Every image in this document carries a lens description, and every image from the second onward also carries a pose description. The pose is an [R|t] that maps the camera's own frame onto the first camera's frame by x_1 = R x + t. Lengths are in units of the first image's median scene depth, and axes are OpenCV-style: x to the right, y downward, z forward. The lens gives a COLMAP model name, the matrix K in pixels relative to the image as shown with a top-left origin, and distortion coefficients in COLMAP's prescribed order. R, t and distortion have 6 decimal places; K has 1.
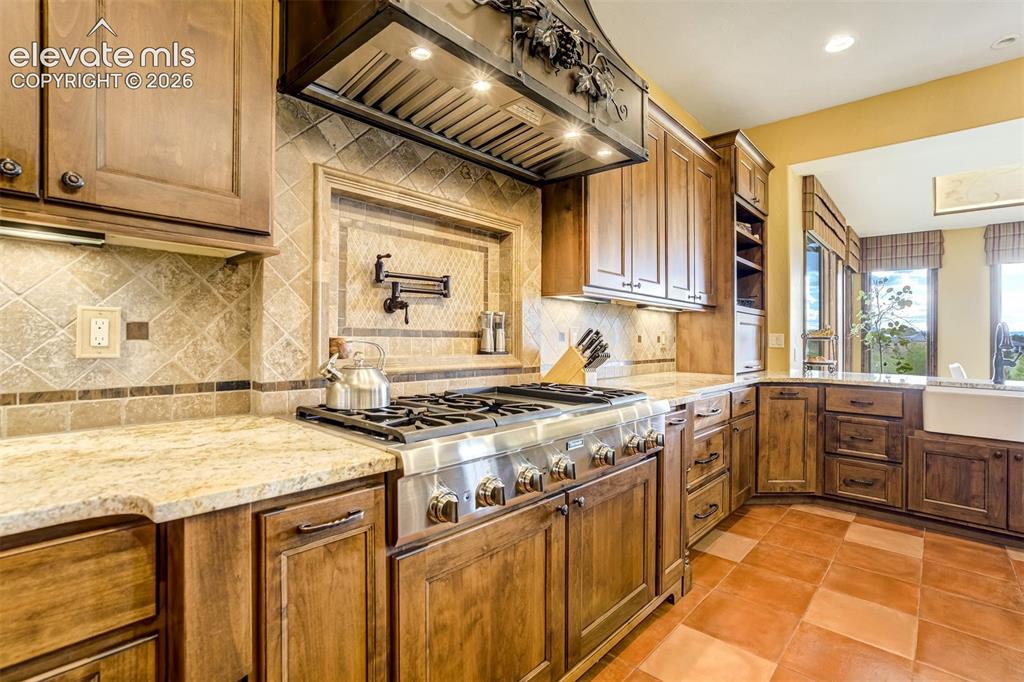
lens RADIAL K [[468.7, 0, 520.3], [0, 468.7, 337.3], [0, 0, 1]] dist [-0.029257, 0.003716]
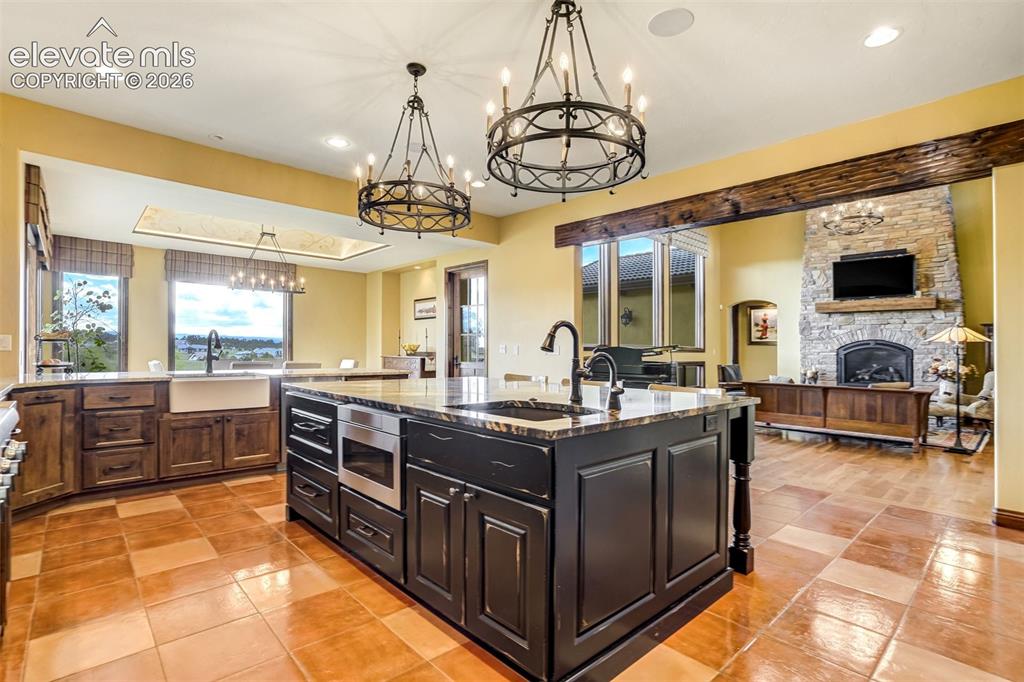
lens RADIAL K [[468.7, 0, 505.4], [0, 468.7, 348.0], [0, 0, 1]] dist [-0.029257, 0.003716]
pose [[0.073375, -0.015068, 0.997191, -0.299304], [-0.008599, 0.999839, 0.015741, -0.005468], [-0.997267, -0.009730, 0.073234, -0.024947]]
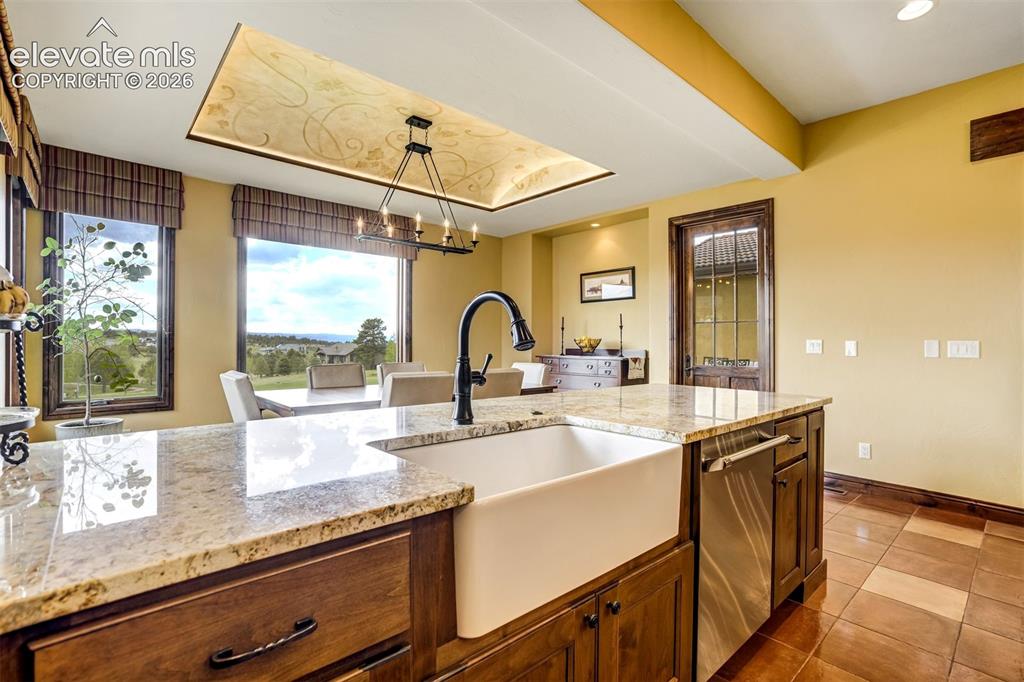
lens RADIAL K [[468.7, 0, 519.8], [0, 468.7, 340.8], [0, 0, 1]] dist [-0.029257, 0.003716]
pose [[0.083702, -0.011676, 0.996422, 0.527042], [-0.003352, 0.999922, 0.011998, 0.008920], [-0.996485, -0.004344, 0.083657, 0.834842]]
